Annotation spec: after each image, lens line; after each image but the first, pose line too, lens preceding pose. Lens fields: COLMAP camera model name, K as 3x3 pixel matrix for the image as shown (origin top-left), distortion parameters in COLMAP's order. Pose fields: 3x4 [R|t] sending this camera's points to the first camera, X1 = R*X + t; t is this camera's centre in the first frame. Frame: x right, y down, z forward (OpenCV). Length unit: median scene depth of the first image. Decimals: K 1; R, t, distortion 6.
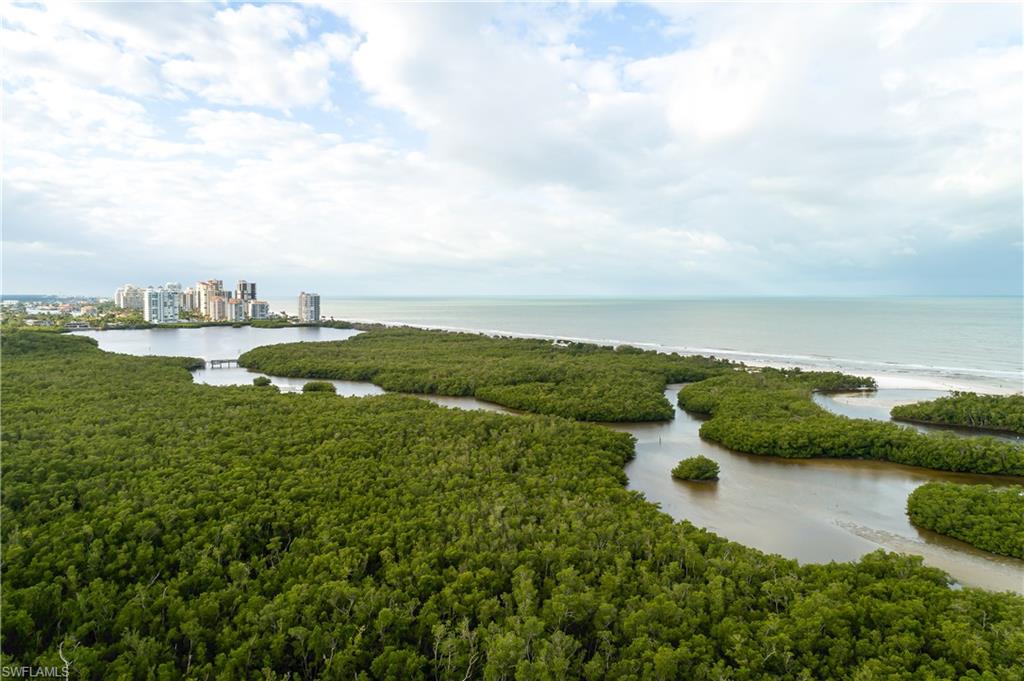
lens RADIAL K [[695.1, 0, 507.5], [0, 695.1, 348.0], [0, 0, 1]] dist [0.037196, 0.000844]
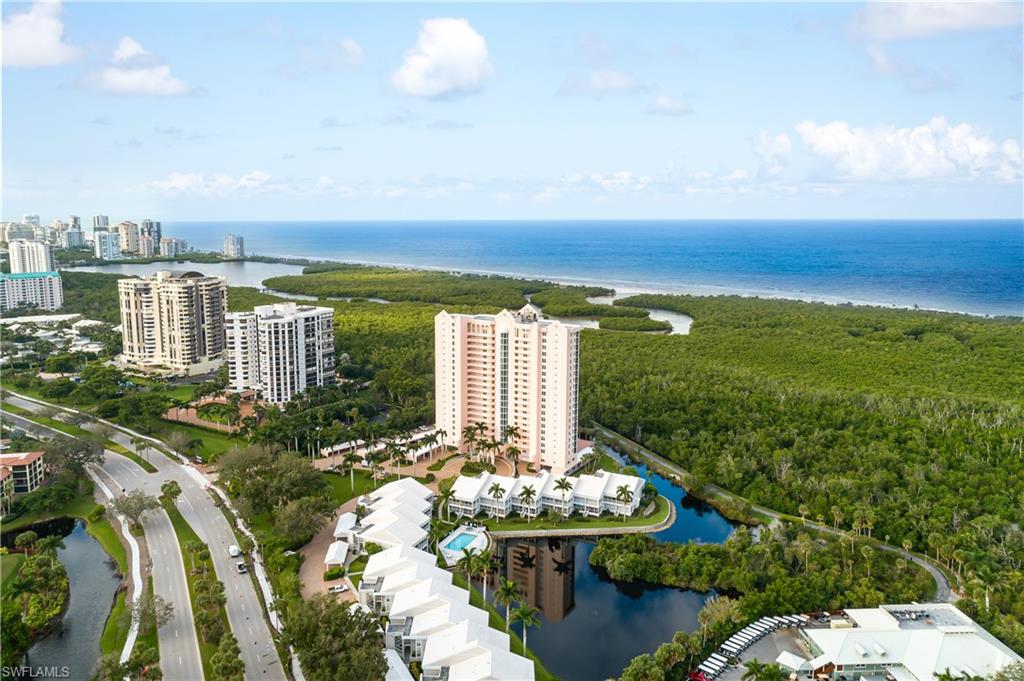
lens RADIAL K [[707.3, 0, 460.4], [0, 707.3, 341.3], [0, 0, 1]] dist [0.036361, 0.000289]
pose [[0.983571, -0.035780, 0.176939, -0.299563], [0.017785, 0.994599, 0.102260, -0.025782], [-0.179642, -0.097434, 0.978895, -0.938833]]
